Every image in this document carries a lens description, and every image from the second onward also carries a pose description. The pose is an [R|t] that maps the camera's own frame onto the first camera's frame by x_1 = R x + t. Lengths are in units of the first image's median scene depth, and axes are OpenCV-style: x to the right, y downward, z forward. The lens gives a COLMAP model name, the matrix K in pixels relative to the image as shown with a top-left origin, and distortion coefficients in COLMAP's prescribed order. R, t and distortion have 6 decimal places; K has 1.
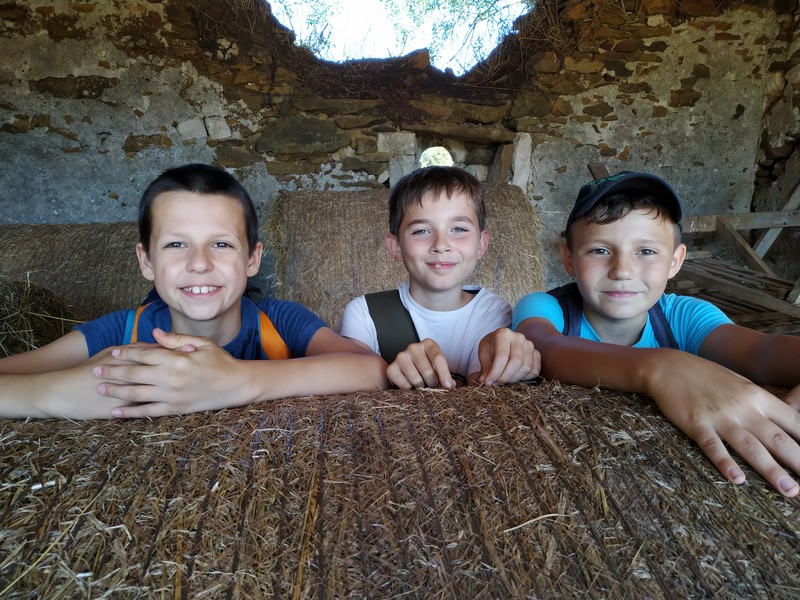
lens RADIAL K [[581.7, 0, 400.2], [0, 581.7, 300.3], [0, 0, 1]] dist [-0.000739, -0.000077]
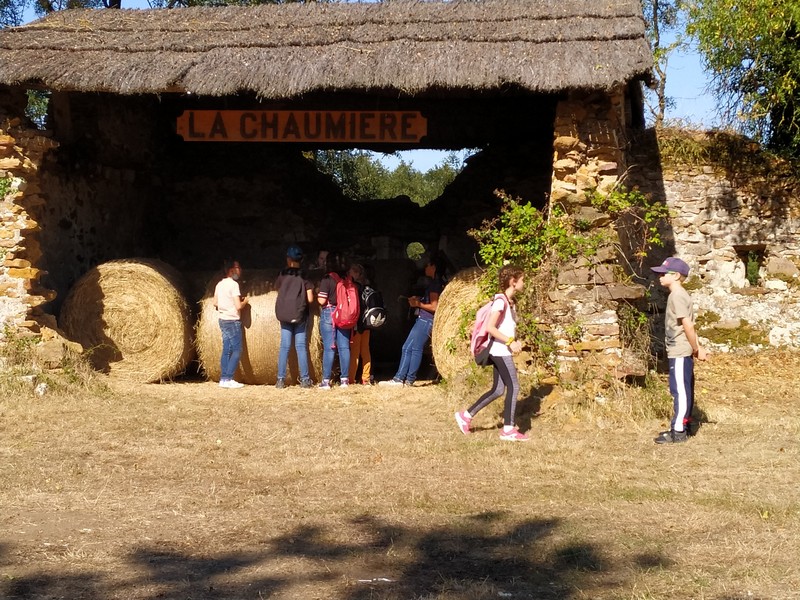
lens RADIAL K [[581.7, 0, 401.7], [0, 581.7, 301.8], [0, 0, 1]] dist [-0.000739, -0.000077]
pose [[0.968320, 0.007125, -0.249612, 0.621452], [-0.045131, 0.988126, -0.146869, 0.260102], [0.245602, 0.153482, 0.957143, -0.999276]]
